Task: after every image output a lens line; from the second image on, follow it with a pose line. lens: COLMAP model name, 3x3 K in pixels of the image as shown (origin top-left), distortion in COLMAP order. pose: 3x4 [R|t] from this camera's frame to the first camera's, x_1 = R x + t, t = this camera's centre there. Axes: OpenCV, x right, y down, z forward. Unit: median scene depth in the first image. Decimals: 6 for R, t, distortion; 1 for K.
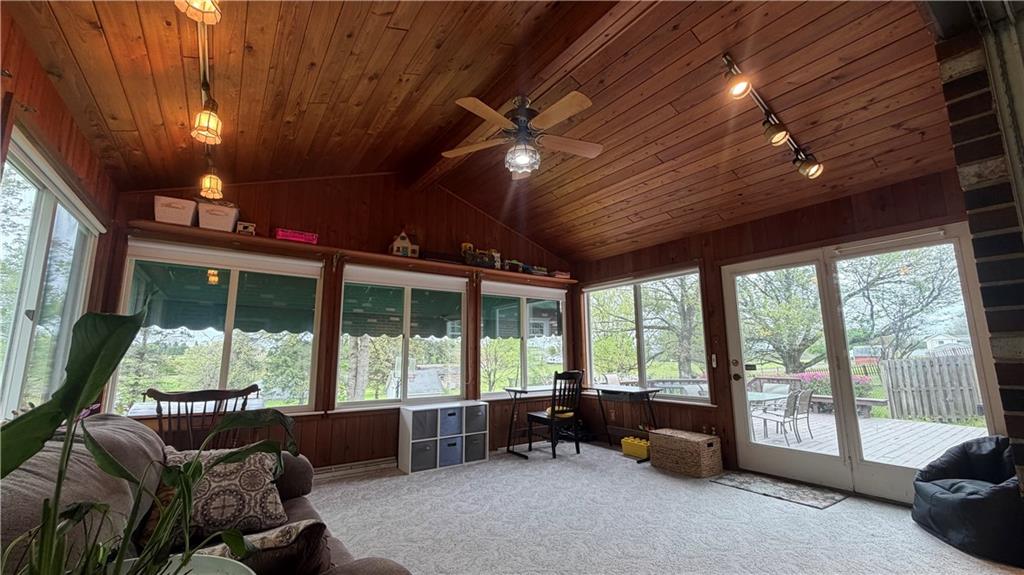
lens RADIAL K [[407.7, 0, 507.7], [0, 407.7, 290.3], [0, 0, 1]] dist [0.000657, 0.000613]
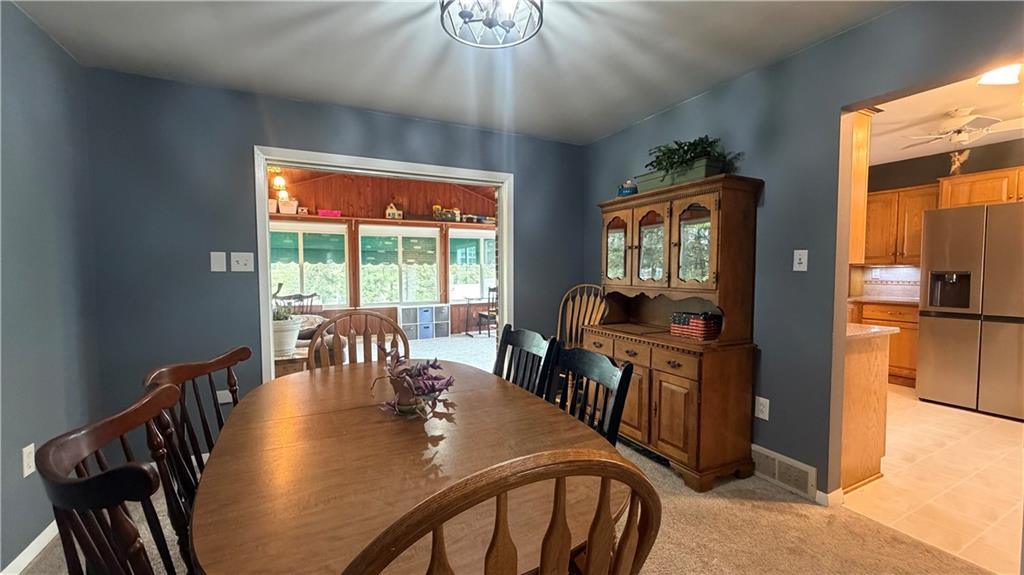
lens RADIAL K [[407.7, 0, 507.8], [0, 407.7, 288.4], [0, 0, 1]] dist [0.000657, 0.000613]
pose [[0.989911, 0.004071, -0.141635, 0.433704], [0.024433, 0.979709, 0.198929, -0.120962], [0.139571, -0.200382, 0.969725, -0.587164]]
